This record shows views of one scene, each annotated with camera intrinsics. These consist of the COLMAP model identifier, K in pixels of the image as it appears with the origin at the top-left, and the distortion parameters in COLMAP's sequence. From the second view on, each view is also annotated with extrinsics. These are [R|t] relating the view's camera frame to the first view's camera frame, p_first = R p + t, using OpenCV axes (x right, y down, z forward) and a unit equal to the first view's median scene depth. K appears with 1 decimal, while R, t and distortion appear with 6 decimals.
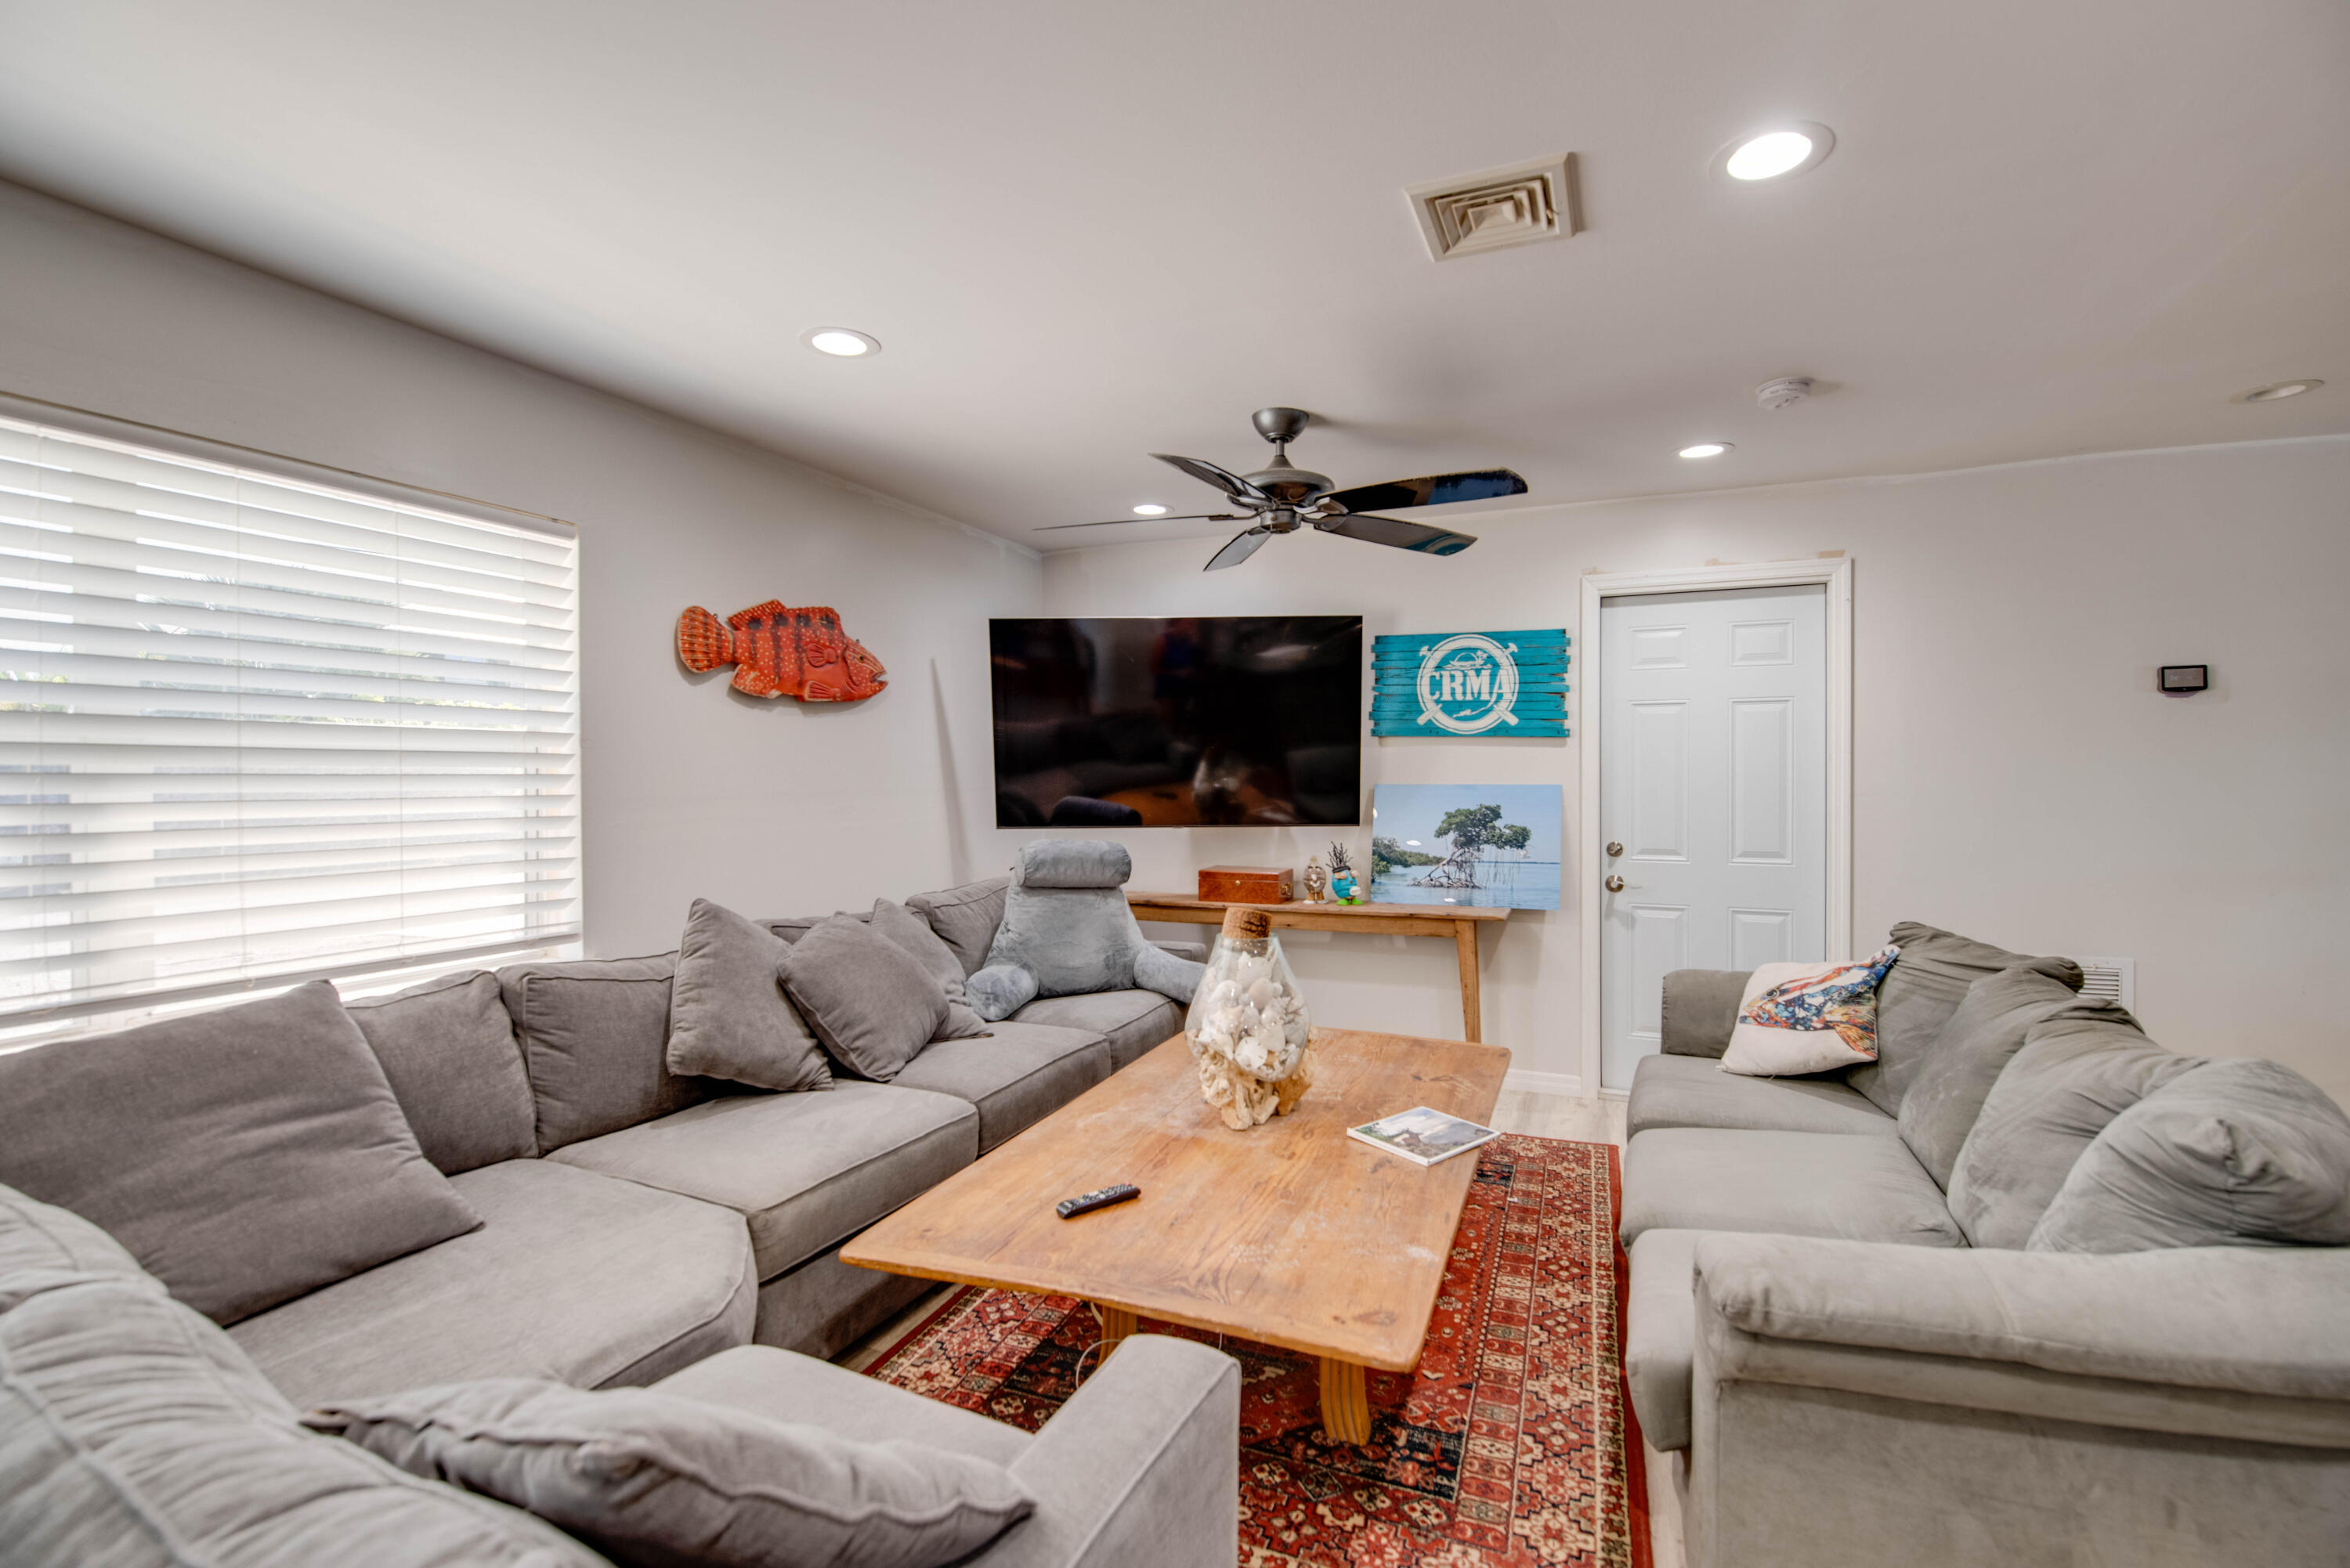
lens RADIAL K [[1026.6, 0, 1162.0], [0, 1026.6, 784.5], [0, 0, 1]] dist [-0.012184, -0.005660]
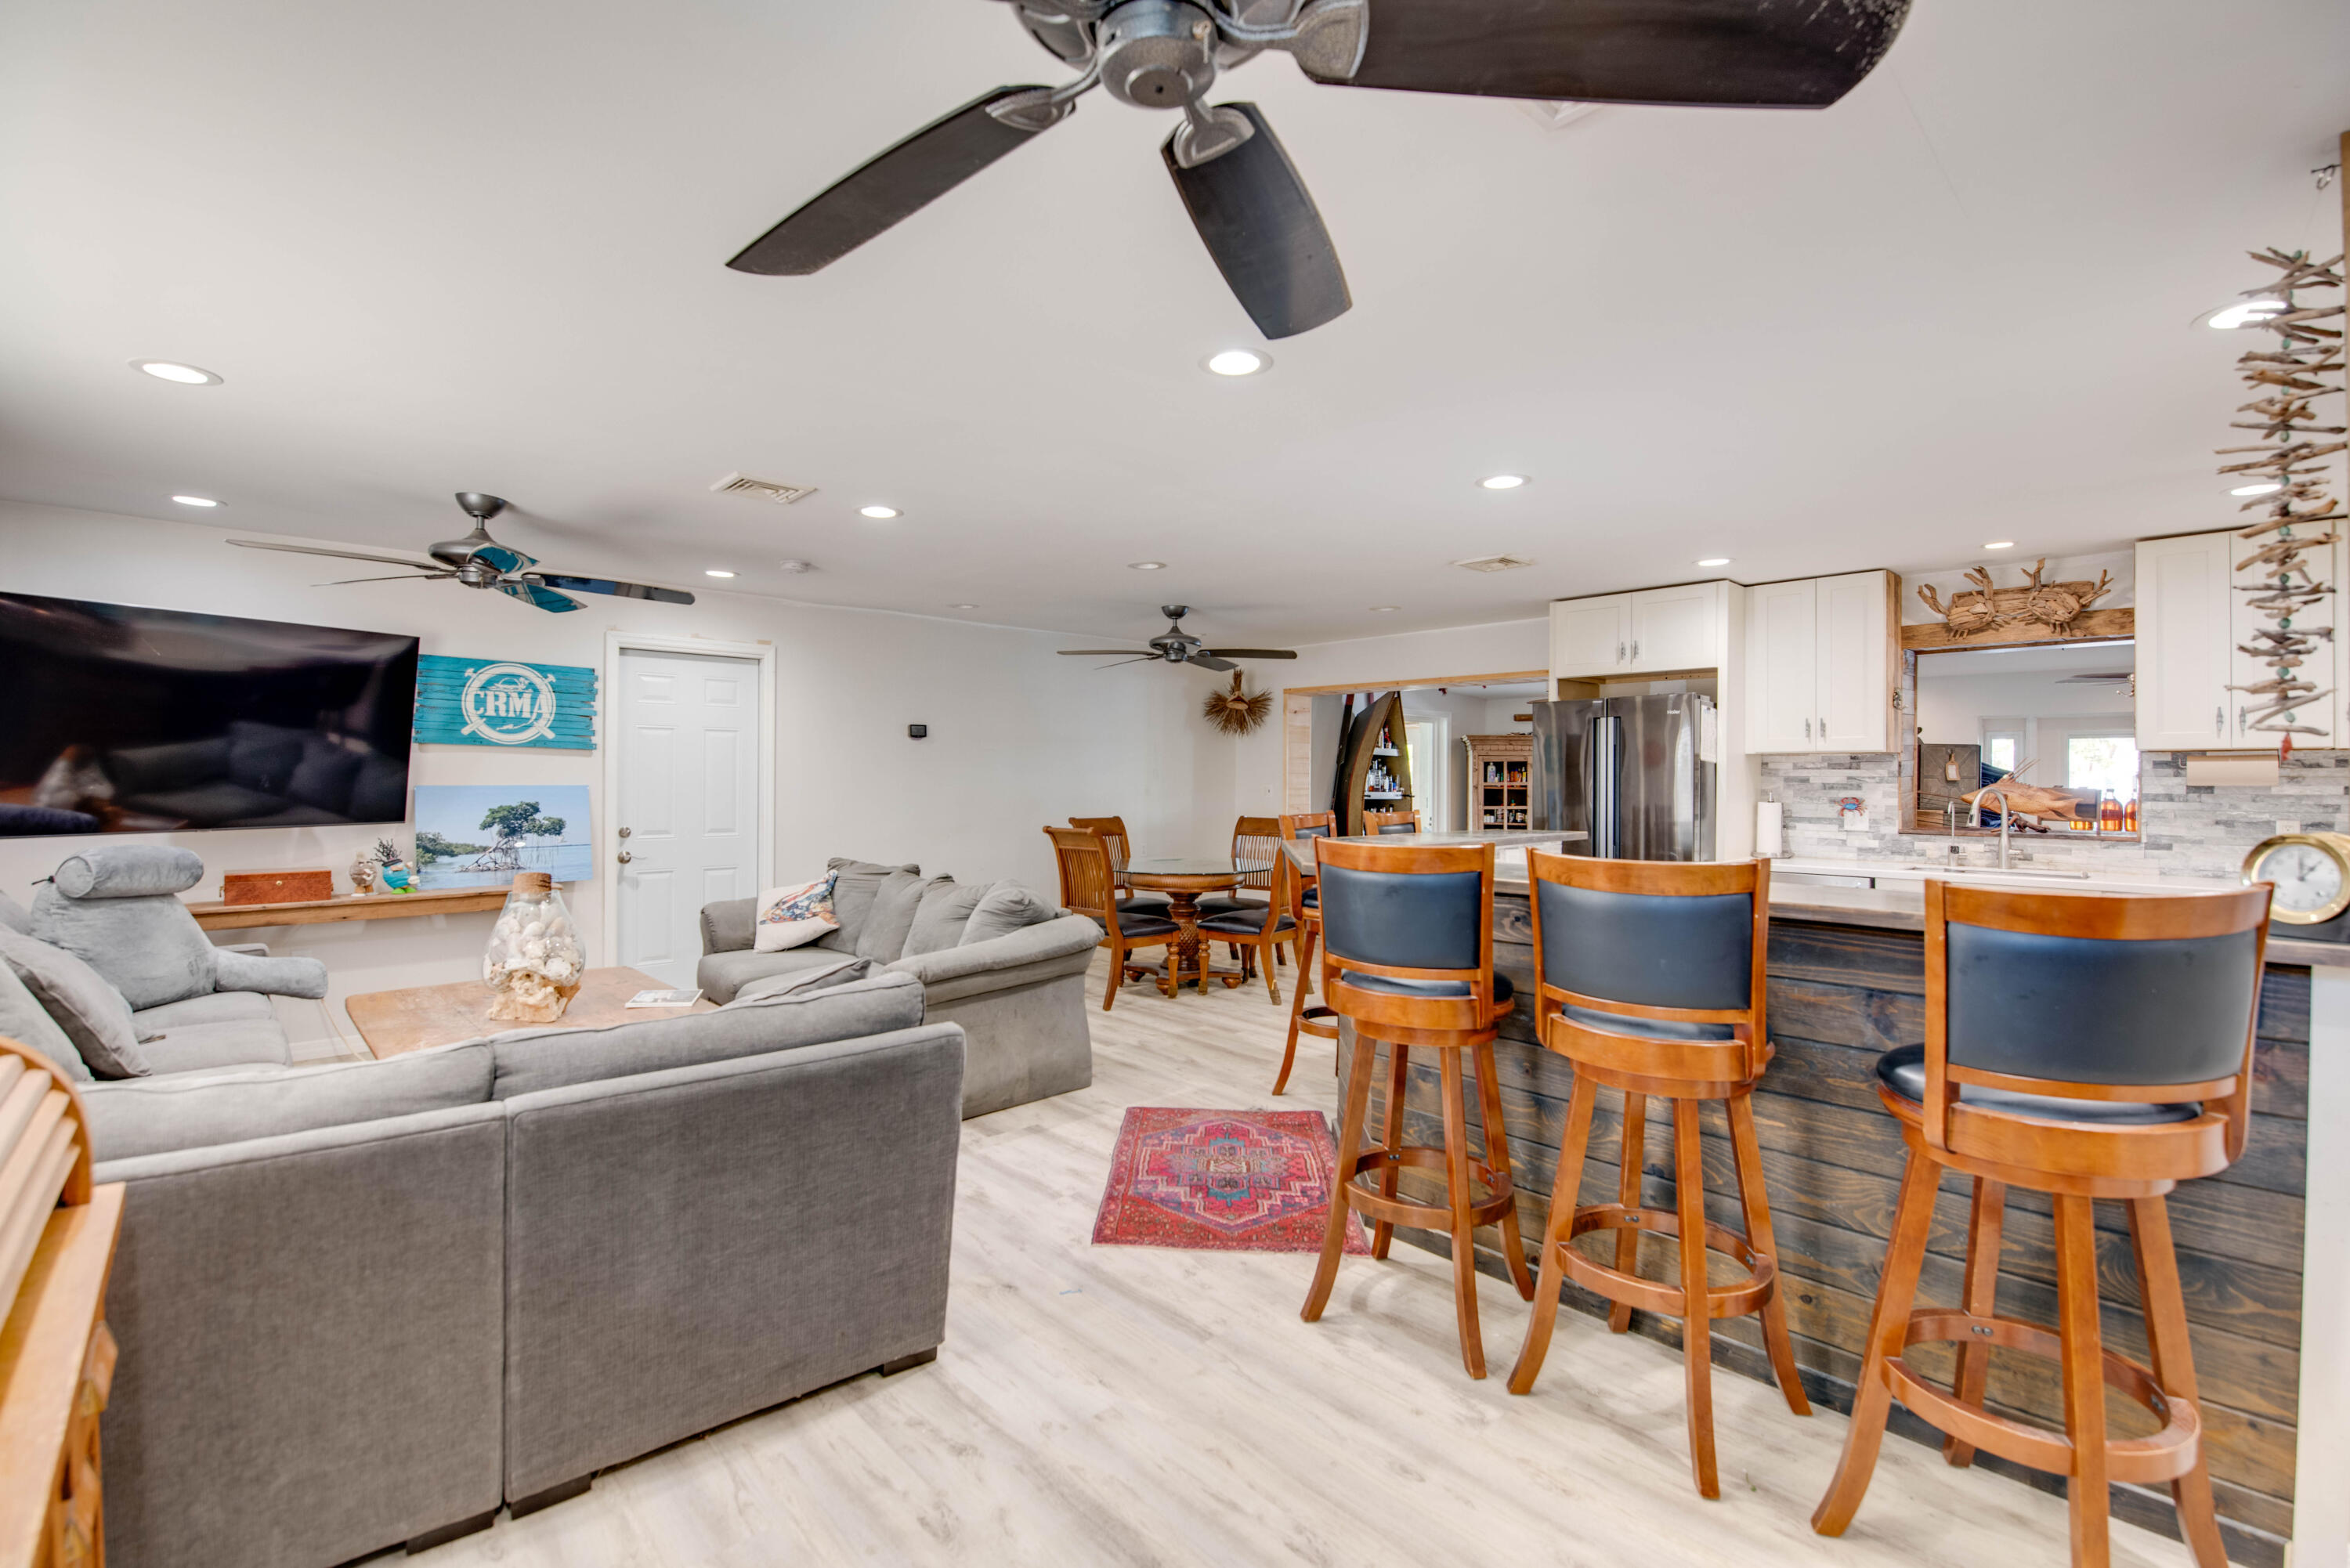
lens RADIAL K [[1026.6, 0, 1174.8], [0, 1026.6, 783.1], [0, 0, 1]] dist [-0.012184, -0.005660]
pose [[0.407293, -0.000739, 0.913297, -0.500248], [0.004845, 0.999987, -0.001352, 0.002779], [-0.913285, 0.004976, 0.407291, -0.226714]]
